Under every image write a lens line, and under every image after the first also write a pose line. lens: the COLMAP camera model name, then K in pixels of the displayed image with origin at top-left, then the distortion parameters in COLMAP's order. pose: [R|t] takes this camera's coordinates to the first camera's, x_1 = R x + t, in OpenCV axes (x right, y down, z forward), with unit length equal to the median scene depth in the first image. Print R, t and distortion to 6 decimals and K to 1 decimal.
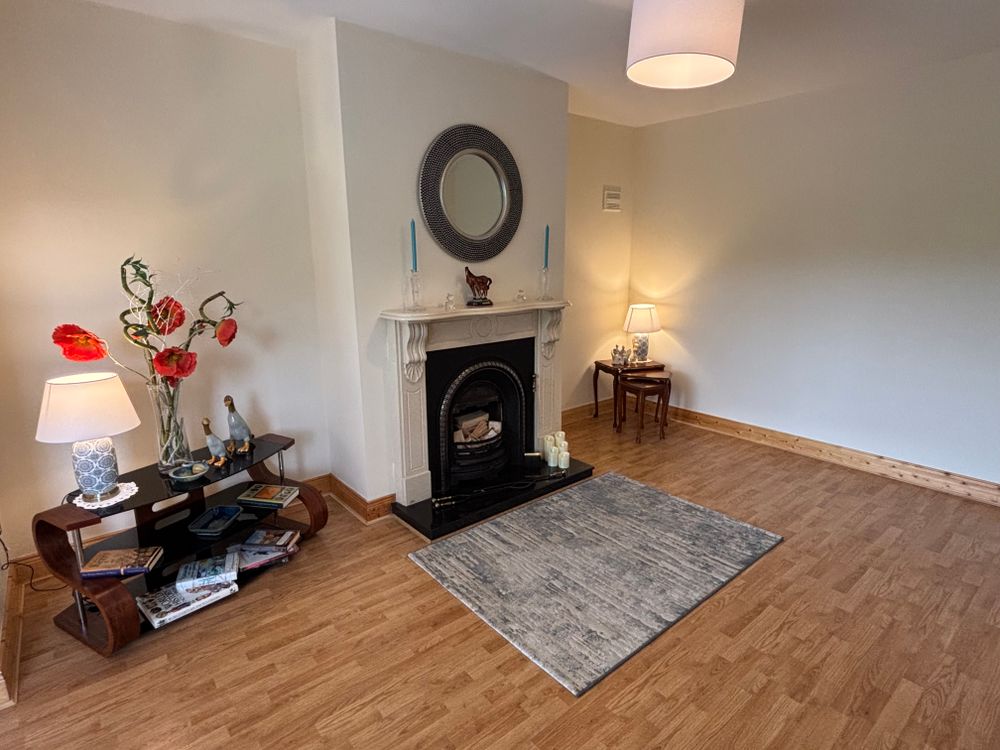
lens RADIAL K [[525.3, 0, 494.9], [0, 525.3, 386.4], [0, 0, 1]] dist [0.003638, -0.000208]
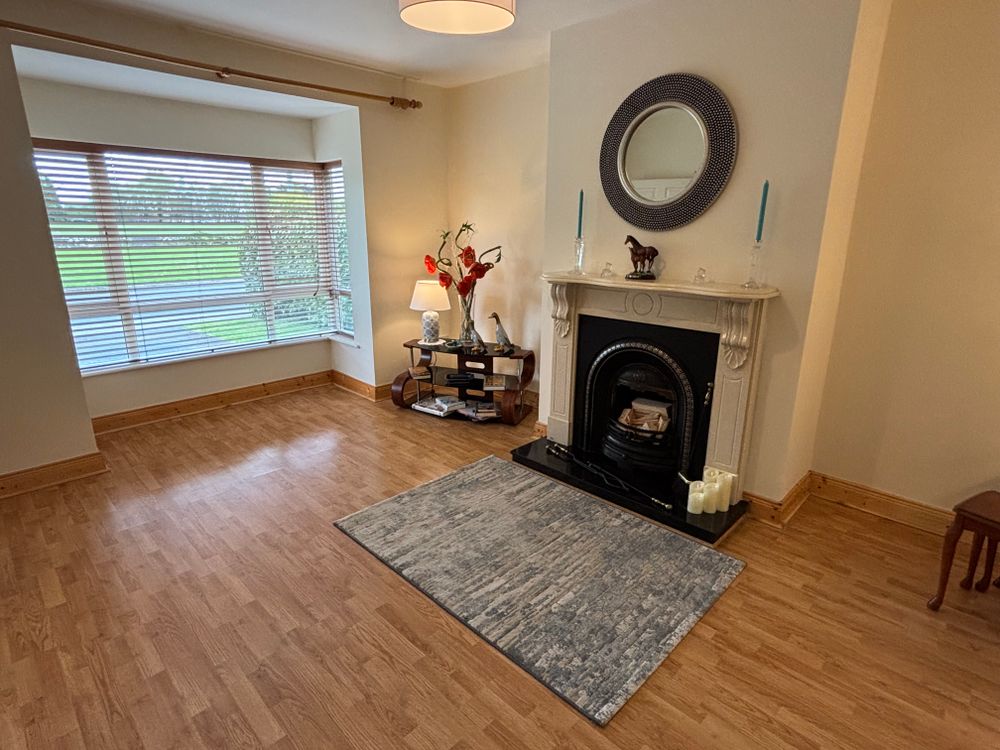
lens RADIAL K [[531.4, 0, 500.0], [0, 531.4, 375.0], [0, 0, 1]] dist [0.042362, -0.053704]
pose [[0.109111, 0.276132, -0.954906, 0.945869], [-0.253817, 0.936537, 0.241818, -0.171884], [0.961079, 0.215986, 0.172273, 0.684849]]
